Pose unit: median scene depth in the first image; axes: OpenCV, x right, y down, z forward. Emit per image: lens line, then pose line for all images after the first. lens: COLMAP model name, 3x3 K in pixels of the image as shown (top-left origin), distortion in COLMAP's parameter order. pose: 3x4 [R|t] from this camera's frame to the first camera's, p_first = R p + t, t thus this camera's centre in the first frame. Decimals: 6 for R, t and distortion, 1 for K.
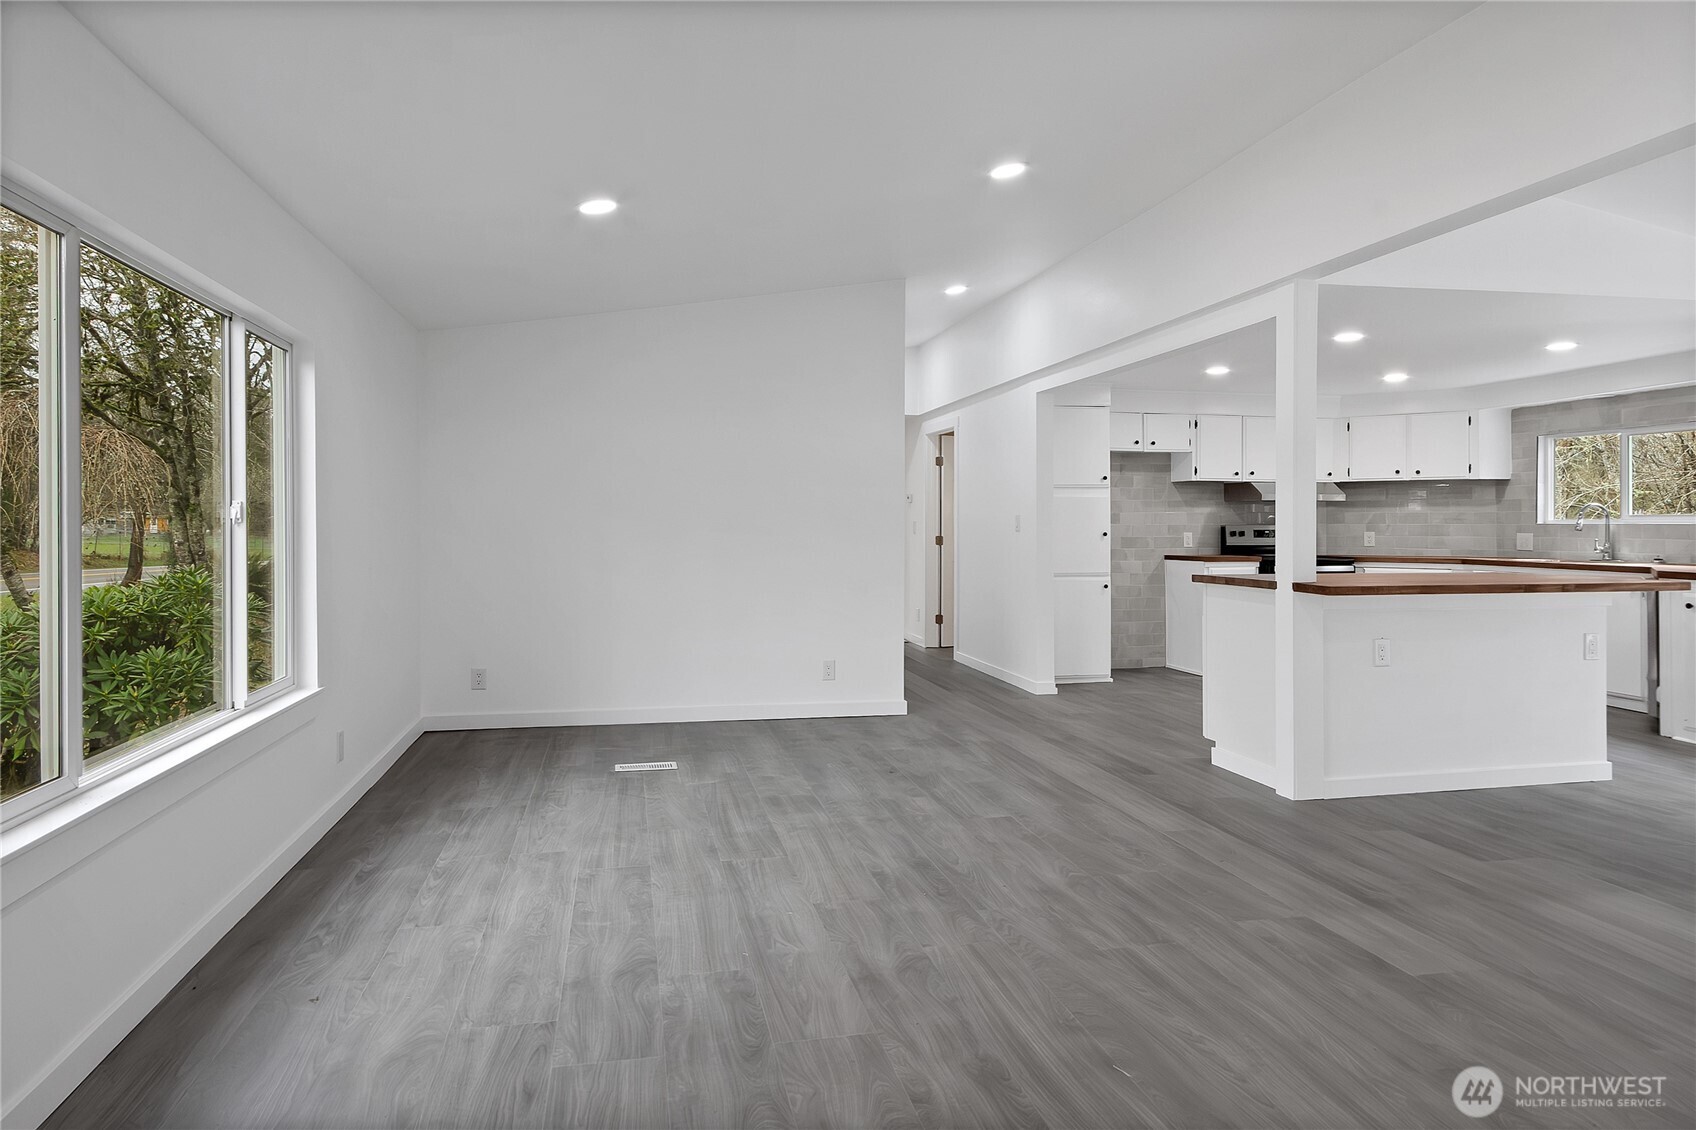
lens RADIAL K [[983.2, 0, 845.1], [0, 983.2, 517.7], [0, 0, 1]] dist [0.014911, -0.006210]
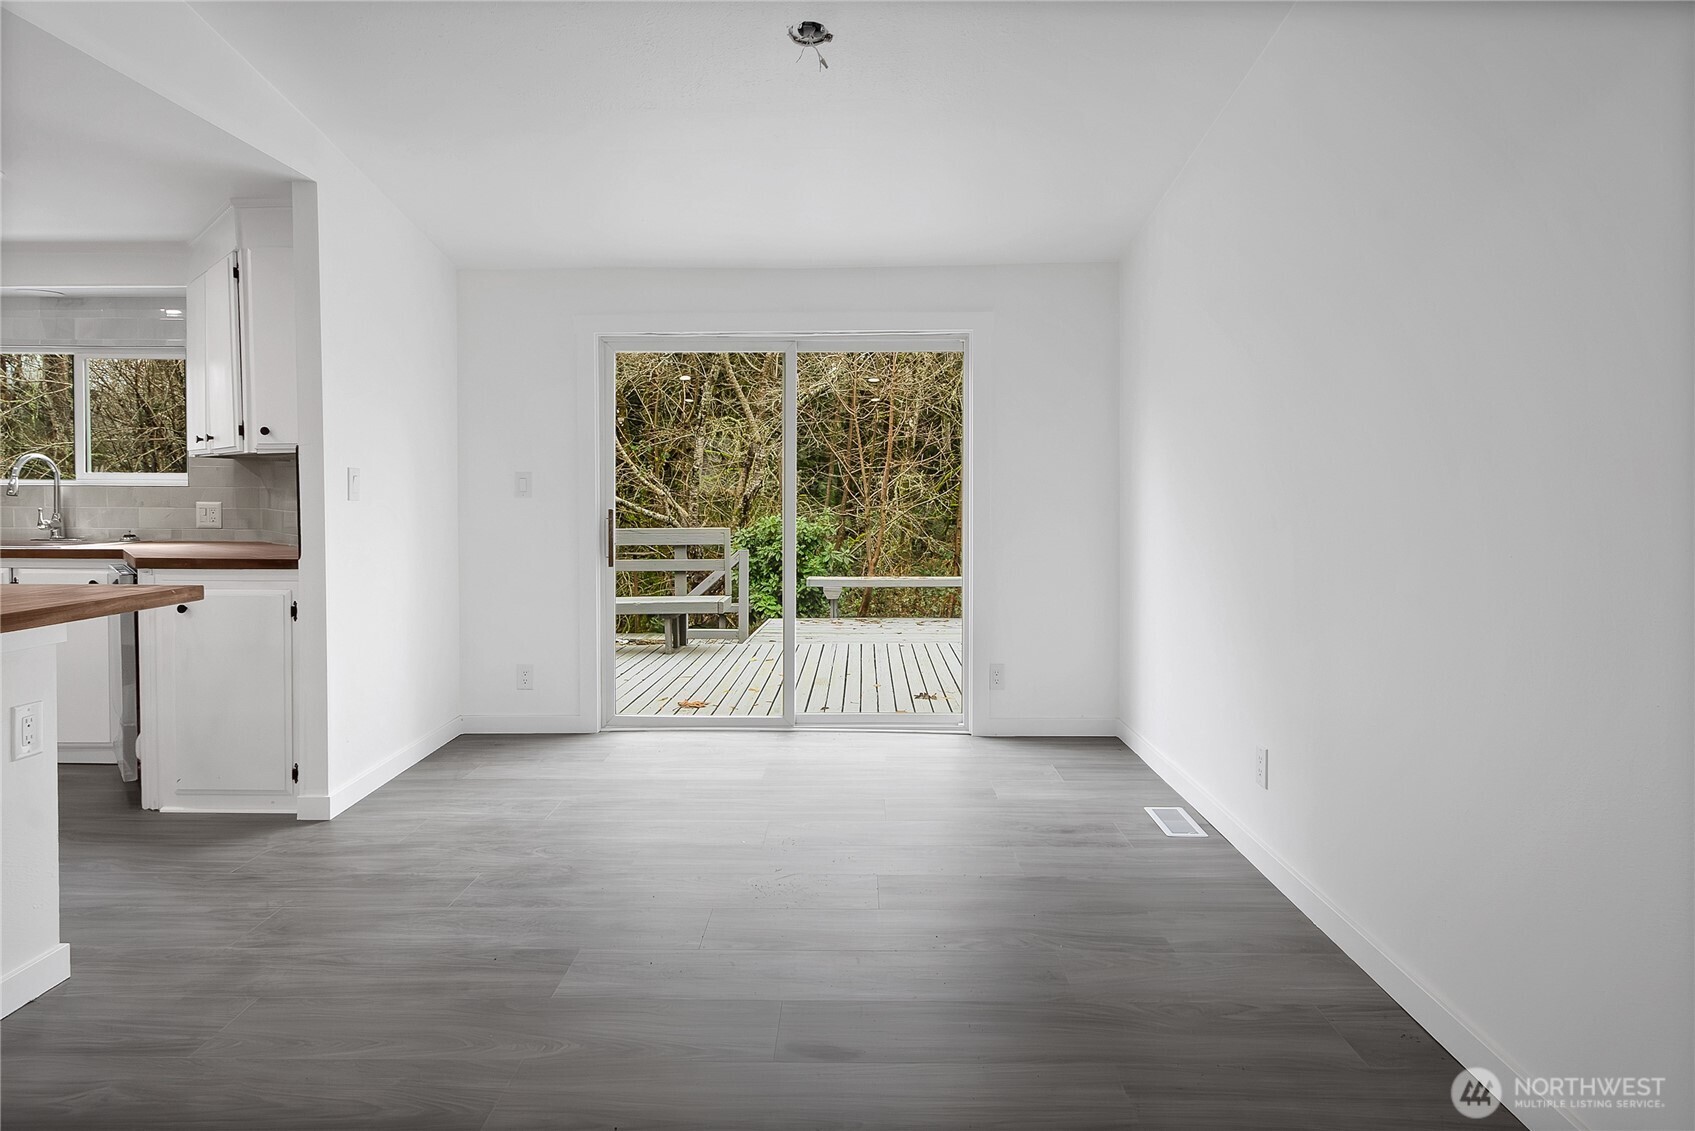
lens RADIAL K [[982.6, 0, 823.6], [0, 982.6, 514.4], [0, 0, 1]] dist [0.014911, -0.006210]
pose [[0.252073, -0.023424, 0.967425, 0.219793], [-0.009195, 0.999604, 0.026599, 0.002888], [-0.967665, -0.015600, 0.251758, 0.286013]]
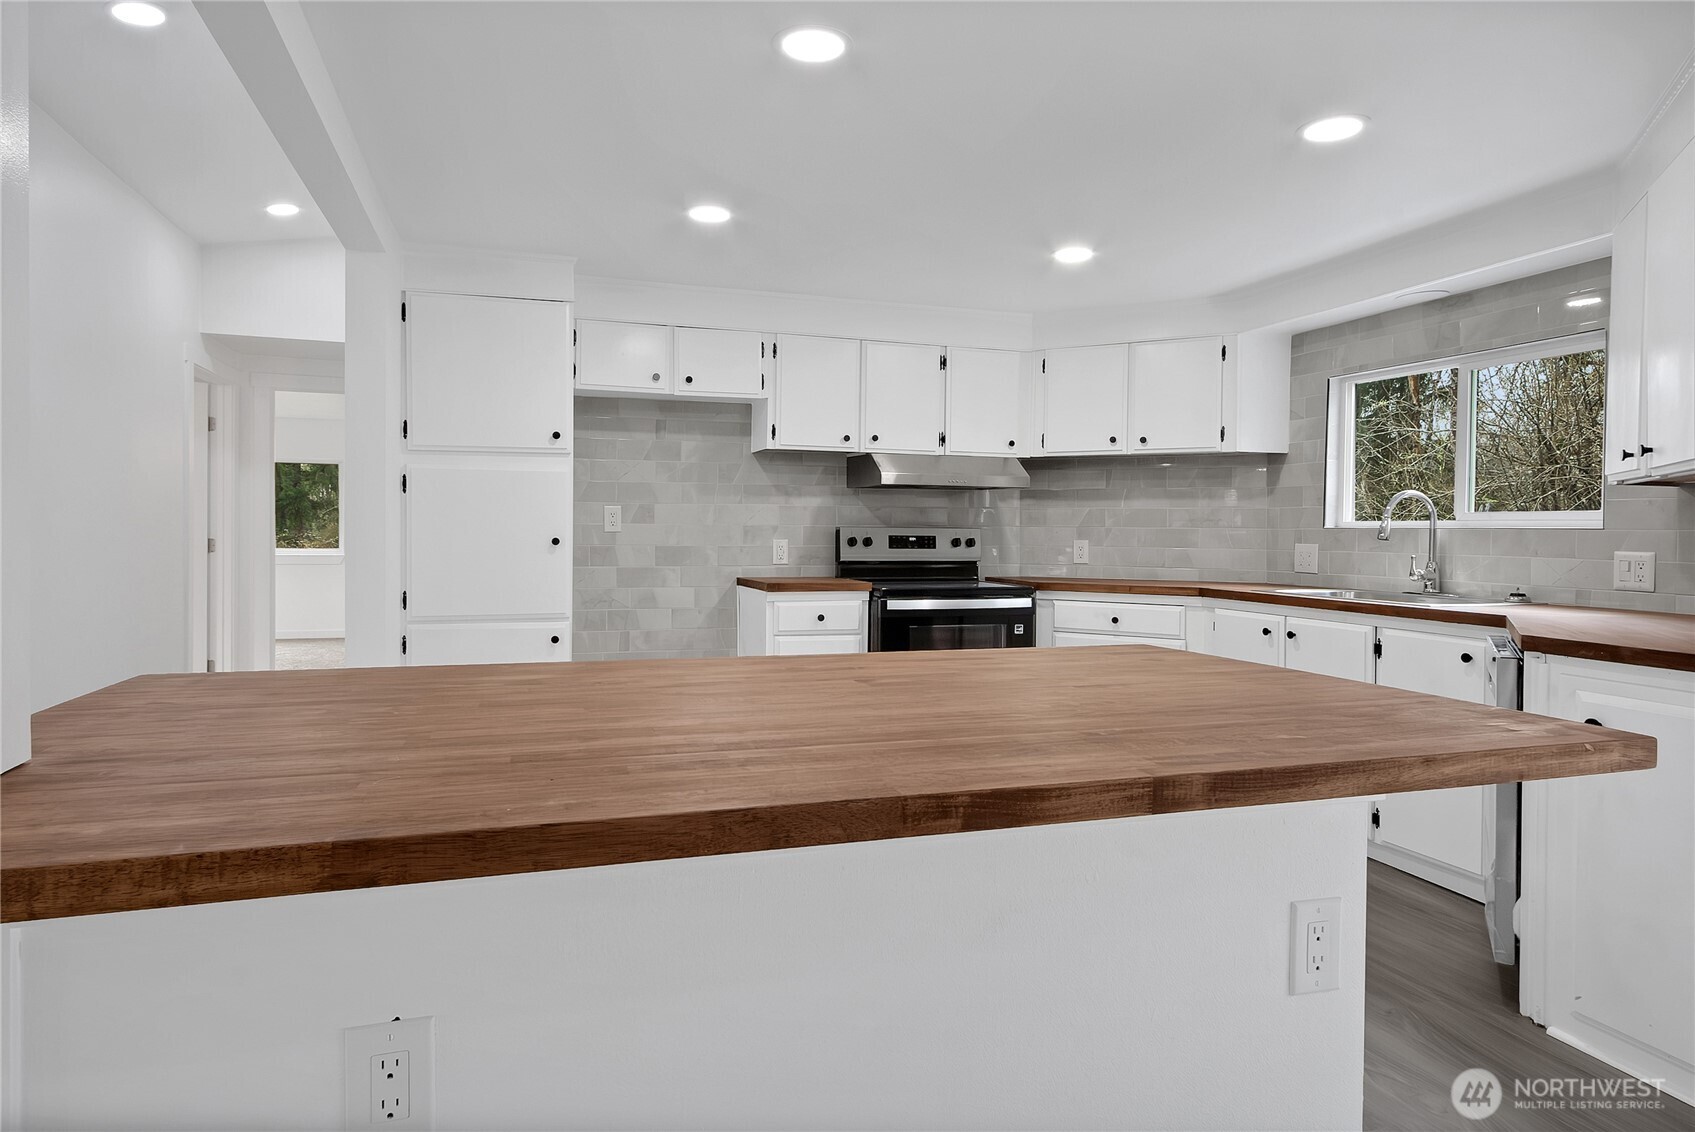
lens RADIAL K [[982.6, 0, 848.2], [0, 982.6, 545.9], [0, 0, 1]] dist [0.014911, -0.006210]
pose [[0.994910, 0.005127, 0.100640, 0.343988], [-0.007501, 0.999702, 0.023221, 0.005230], [-0.100491, -0.023858, 0.994652, 0.427098]]
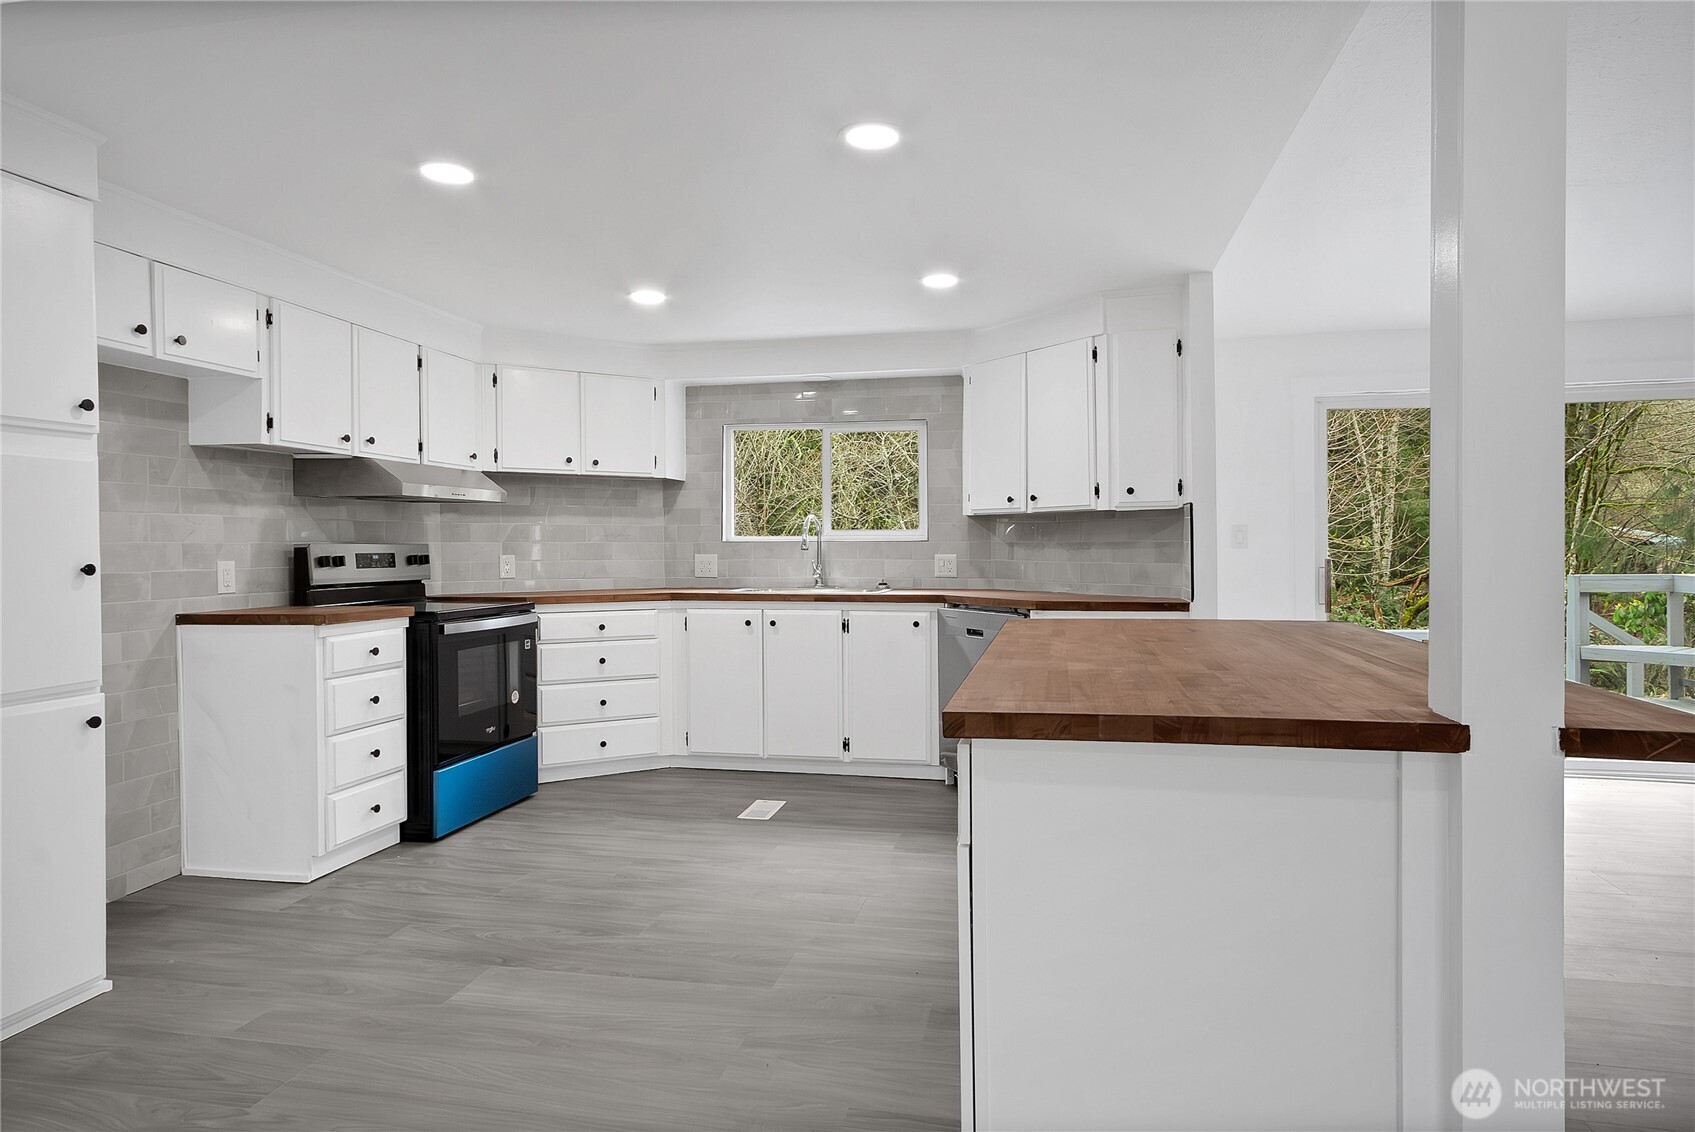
lens RADIAL K [[982.6, 0, 849.0], [0, 982.6, 551.6], [0, 0, 1]] dist [0.014911, -0.006210]
pose [[0.413219, -0.008025, 0.910596, 0.056543], [-0.001276, 0.999955, 0.009391, 0.006503], [-0.910631, -0.005042, 0.413191, 0.578439]]
